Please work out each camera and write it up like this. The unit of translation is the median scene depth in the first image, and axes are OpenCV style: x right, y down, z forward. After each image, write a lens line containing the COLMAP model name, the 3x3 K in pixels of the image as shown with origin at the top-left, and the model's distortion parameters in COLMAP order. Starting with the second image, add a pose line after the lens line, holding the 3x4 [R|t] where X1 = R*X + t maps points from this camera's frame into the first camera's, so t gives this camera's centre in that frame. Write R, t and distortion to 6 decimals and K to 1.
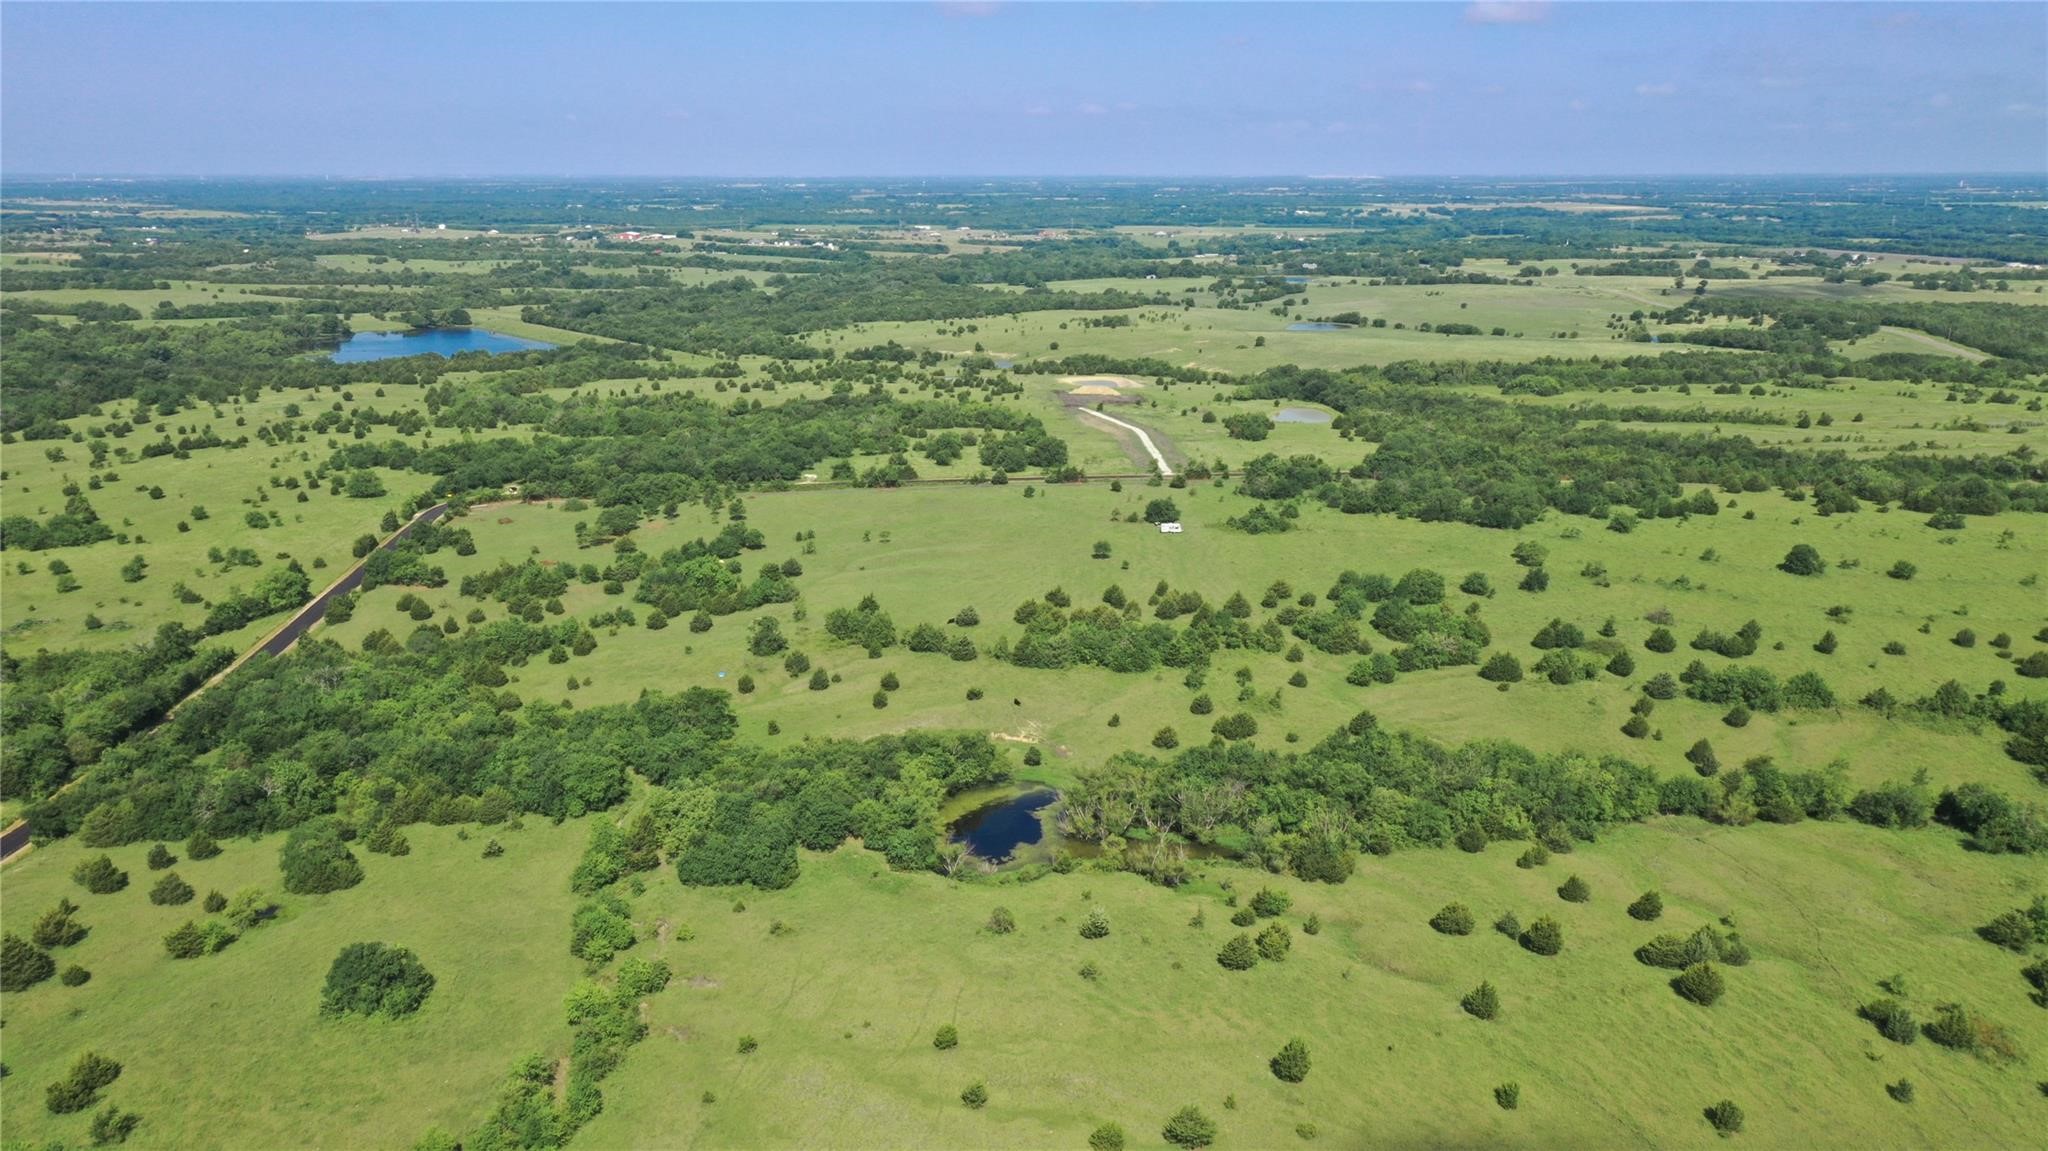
lens RADIAL K [[1627.3, 0, 1025.4], [0, 1627.3, 561.6], [0, 0, 1]] dist [0.009370, 0.004250]
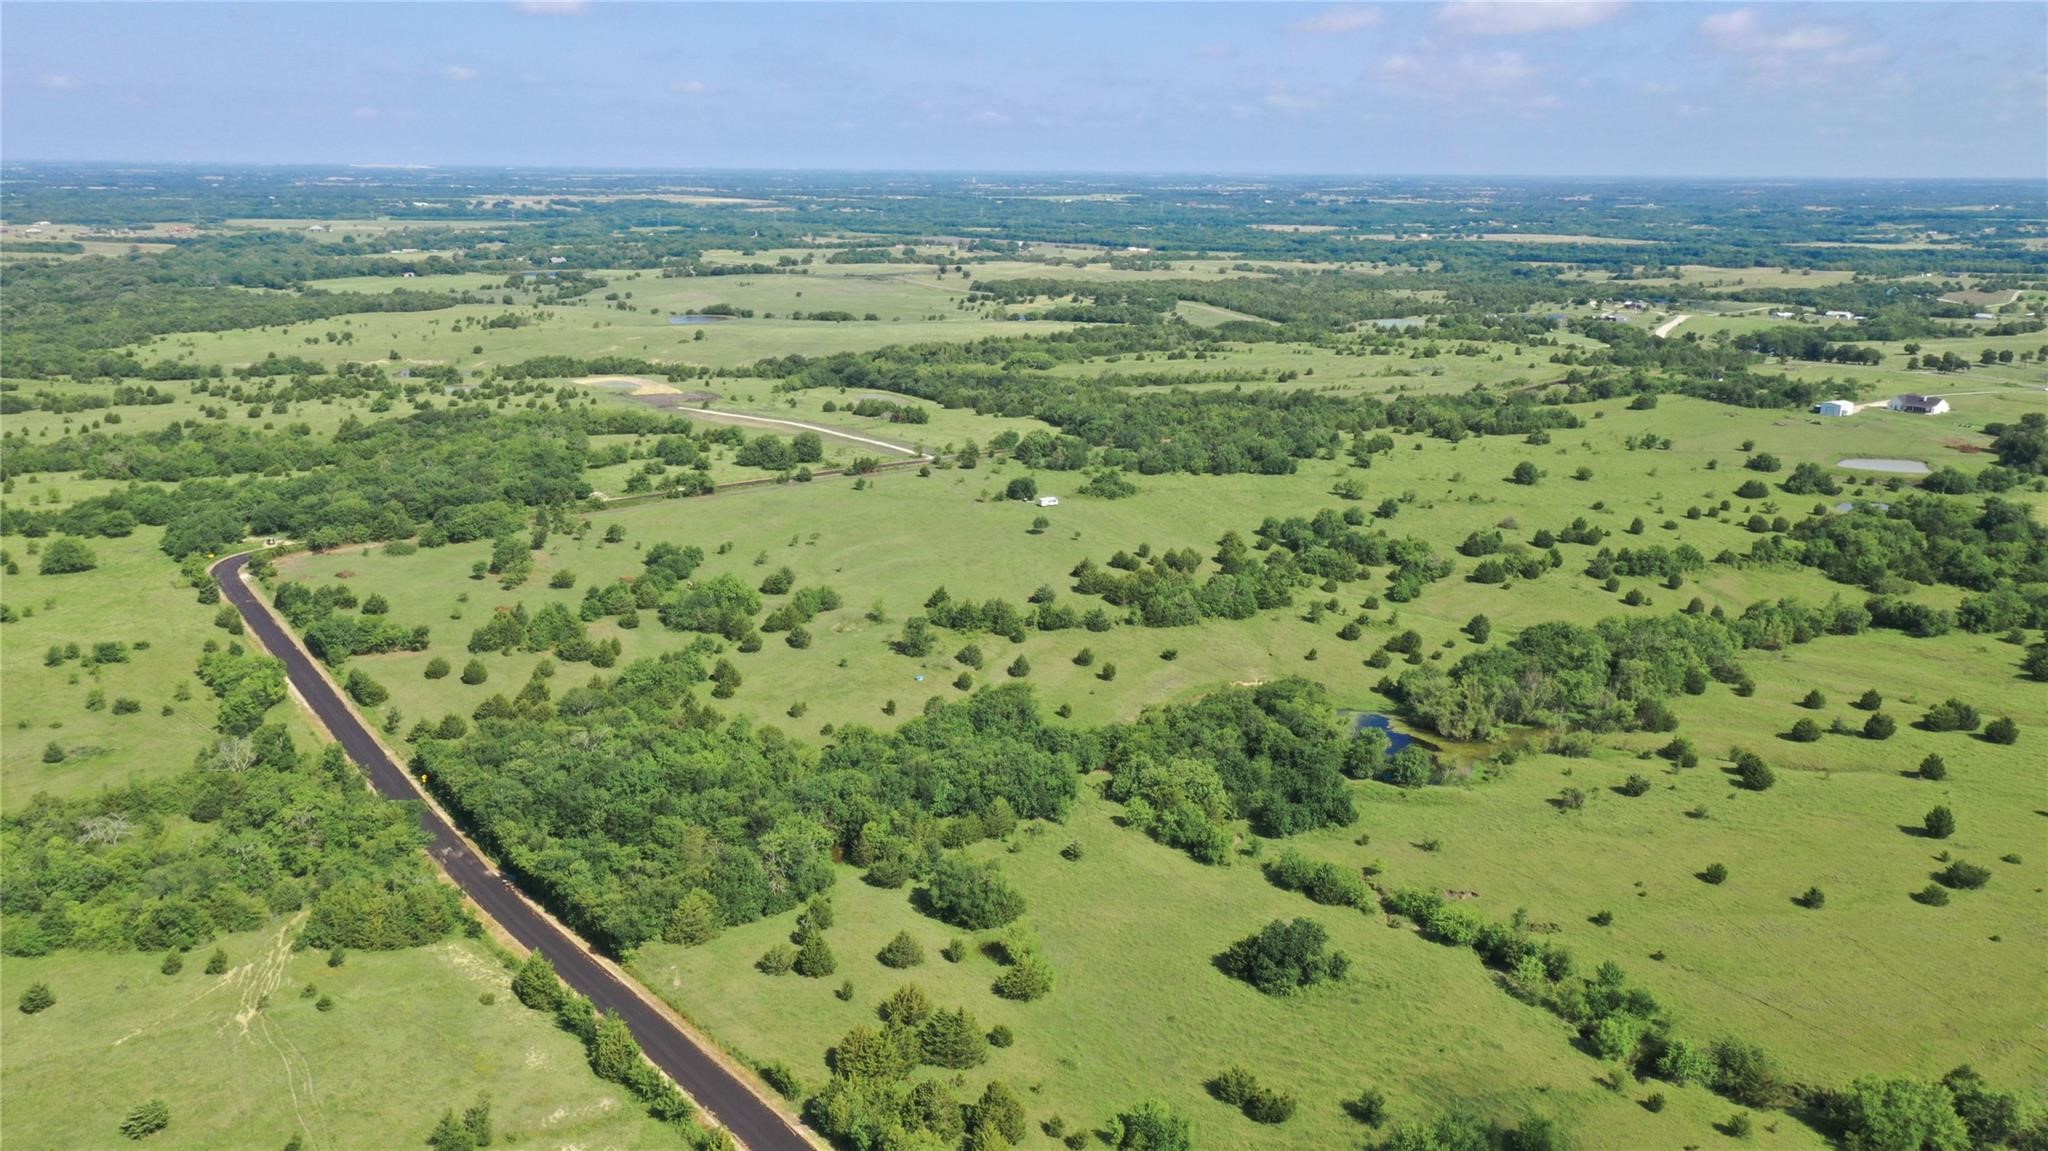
lens RADIAL K [[1627.3, 0, 1029.6], [0, 1627.3, 583.6], [0, 0, 1]] dist [0.009370, 0.004250]
pose [[0.838152, -0.125303, 0.530849, -0.377169], [0.115915, 0.991943, 0.051123, -0.017573], [-0.532978, 0.018685, 0.845923, 0.074623]]
